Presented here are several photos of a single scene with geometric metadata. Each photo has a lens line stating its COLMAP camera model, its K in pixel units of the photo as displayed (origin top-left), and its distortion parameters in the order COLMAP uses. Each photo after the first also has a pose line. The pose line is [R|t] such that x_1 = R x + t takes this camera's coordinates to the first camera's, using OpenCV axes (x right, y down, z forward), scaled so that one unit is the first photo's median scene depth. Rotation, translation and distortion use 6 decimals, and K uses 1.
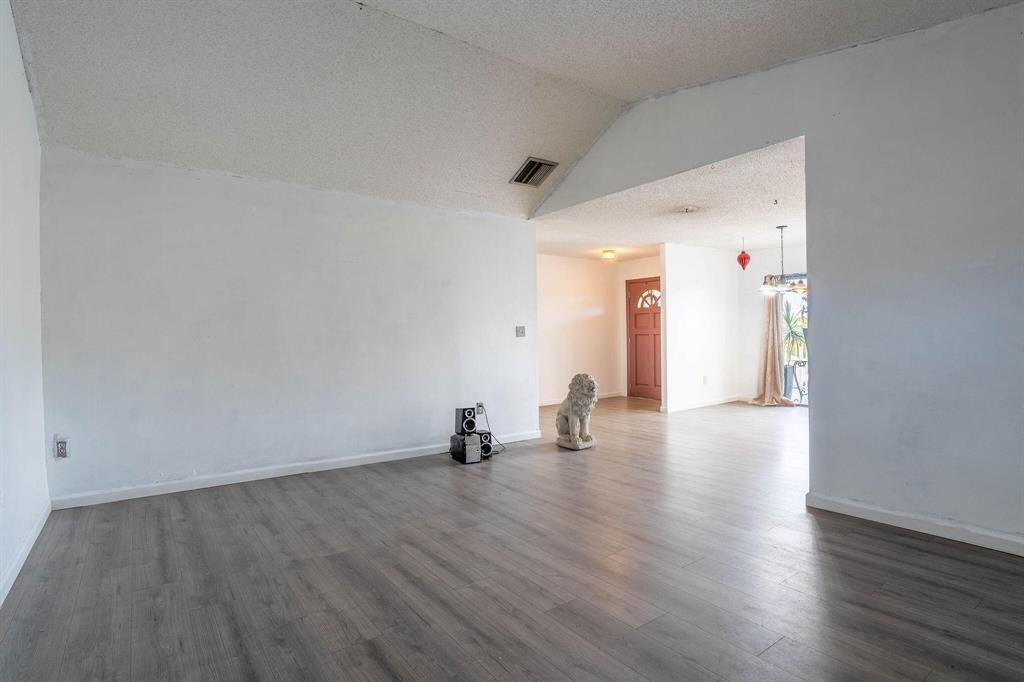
lens RADIAL K [[520.7, 0, 510.5], [0, 520.7, 337.1], [0, 0, 1]] dist [-0.042493, 0.013048]
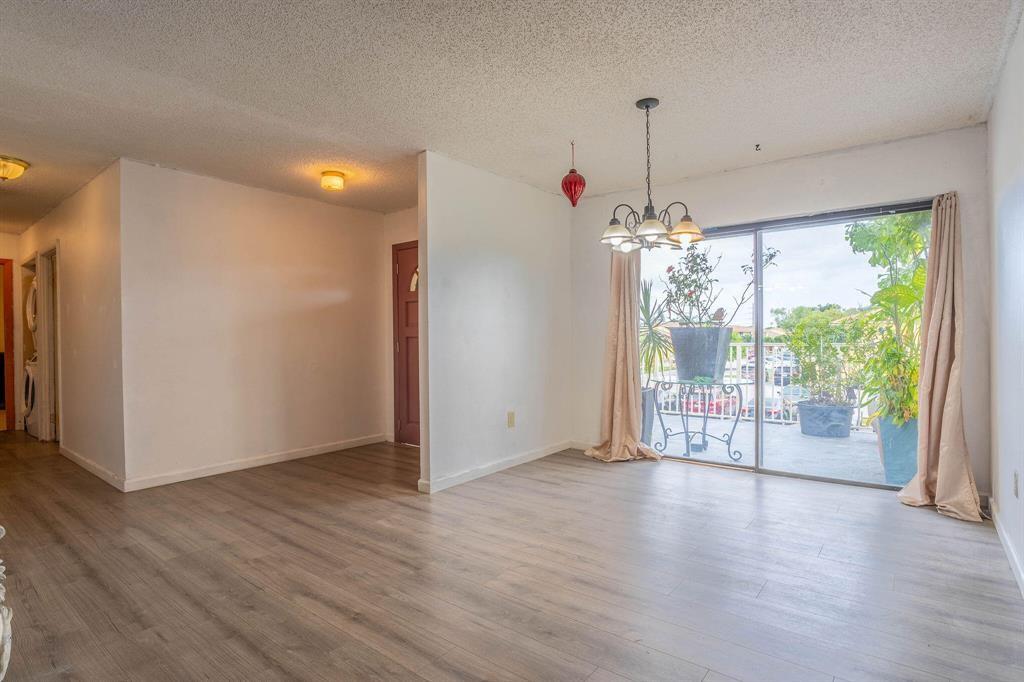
lens RADIAL K [[520.7, 0, 510.5], [0, 520.7, 337.1], [0, 0, 1]] dist [-0.042493, 0.013048]
pose [[0.963454, 0.006784, 0.267790, 0.258332], [-0.003699, 0.999921, -0.012022, 0.002494], [-0.267850, 0.010592, 0.963402, 0.532247]]
